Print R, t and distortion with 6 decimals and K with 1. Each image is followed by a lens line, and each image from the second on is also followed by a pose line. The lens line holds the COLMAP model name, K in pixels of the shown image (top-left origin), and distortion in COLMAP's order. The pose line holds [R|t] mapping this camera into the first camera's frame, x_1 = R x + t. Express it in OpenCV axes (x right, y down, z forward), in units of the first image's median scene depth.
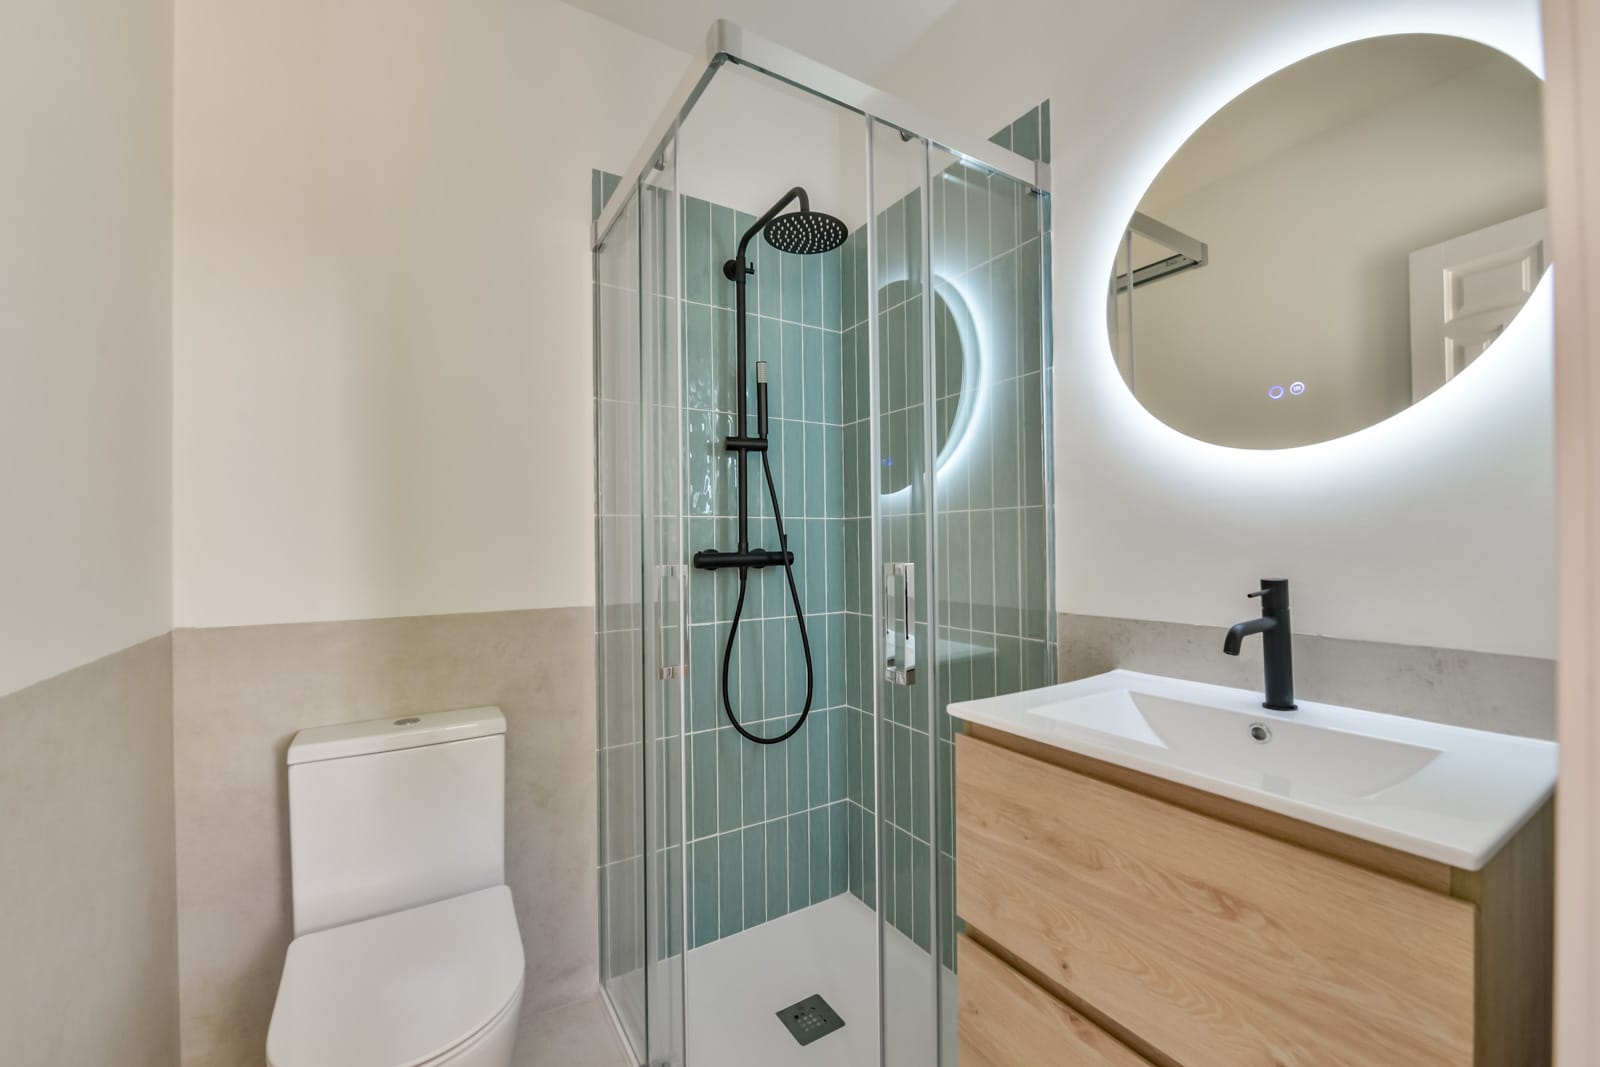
lens RADIAL K [[635.4, 0, 798.3], [0, 635.4, 539.7], [0, 0, 1]] dist [-0.003248, -0.000373]
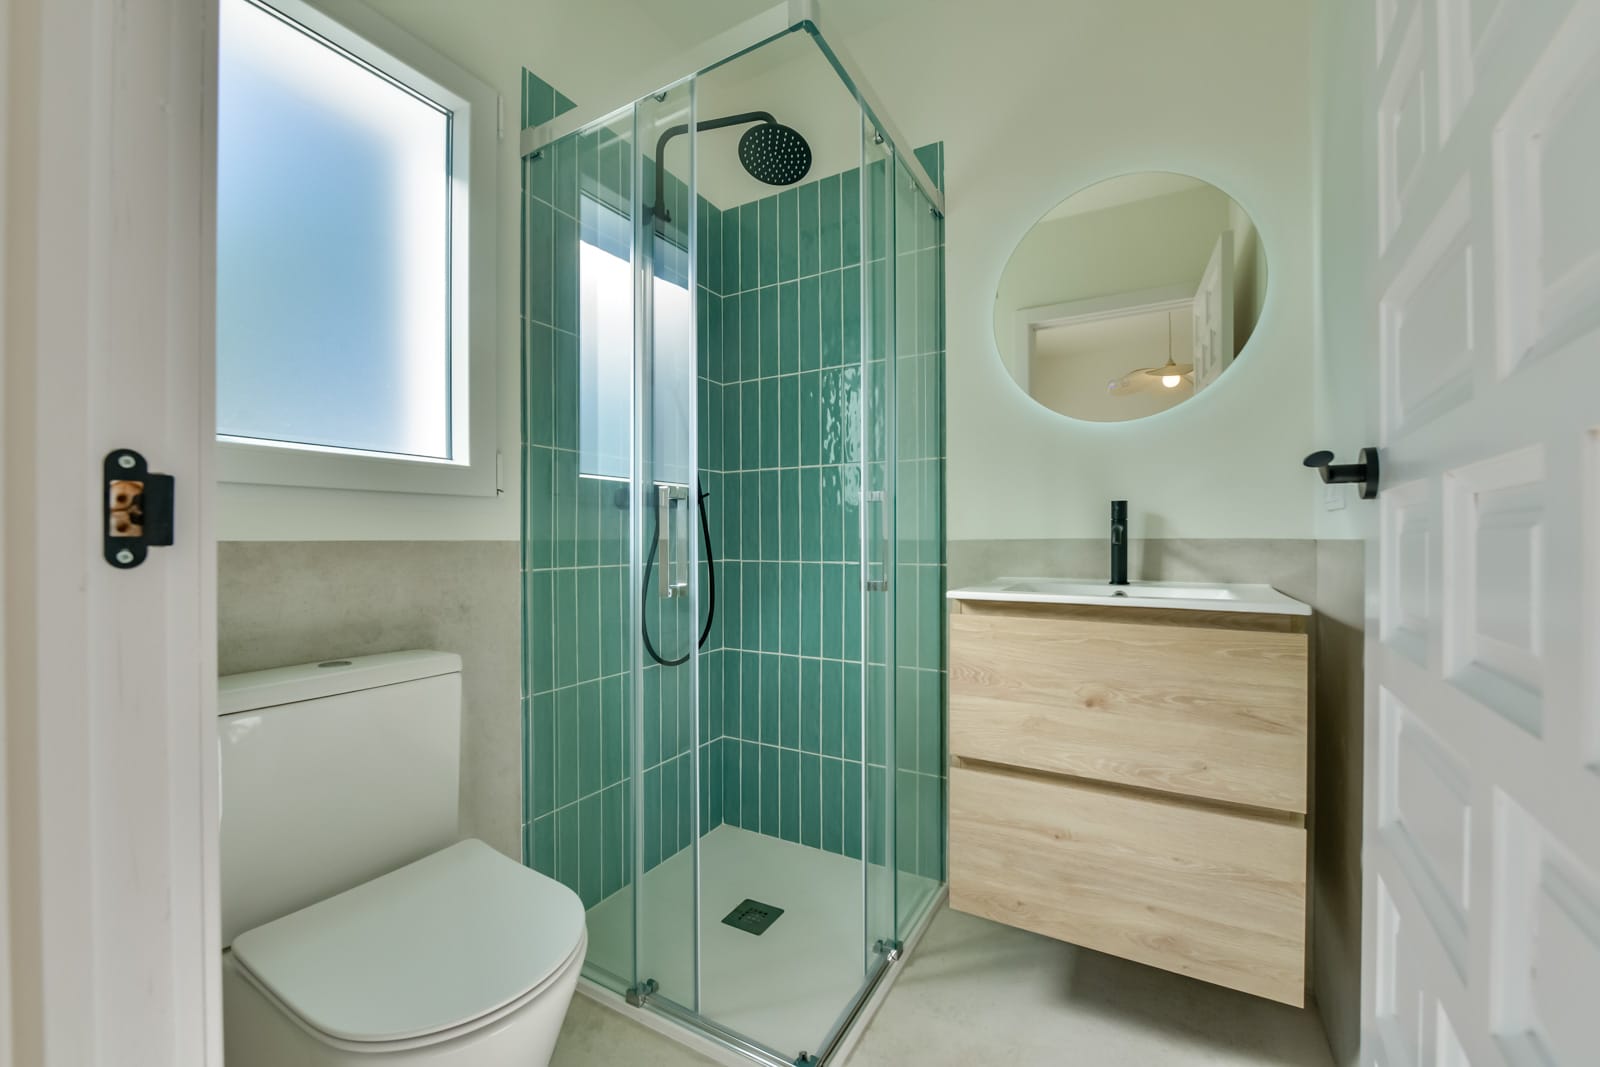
lens RADIAL K [[643.1, 0, 797.1], [0, 643.1, 539.5], [0, 0, 1]] dist [0.013025, -0.000076]
pose [[0.887433, 0.008167, 0.460864, -0.454245], [-0.009116, 0.999958, -0.000168, 0.112528], [-0.460846, -0.004052, 0.887471, -0.021030]]
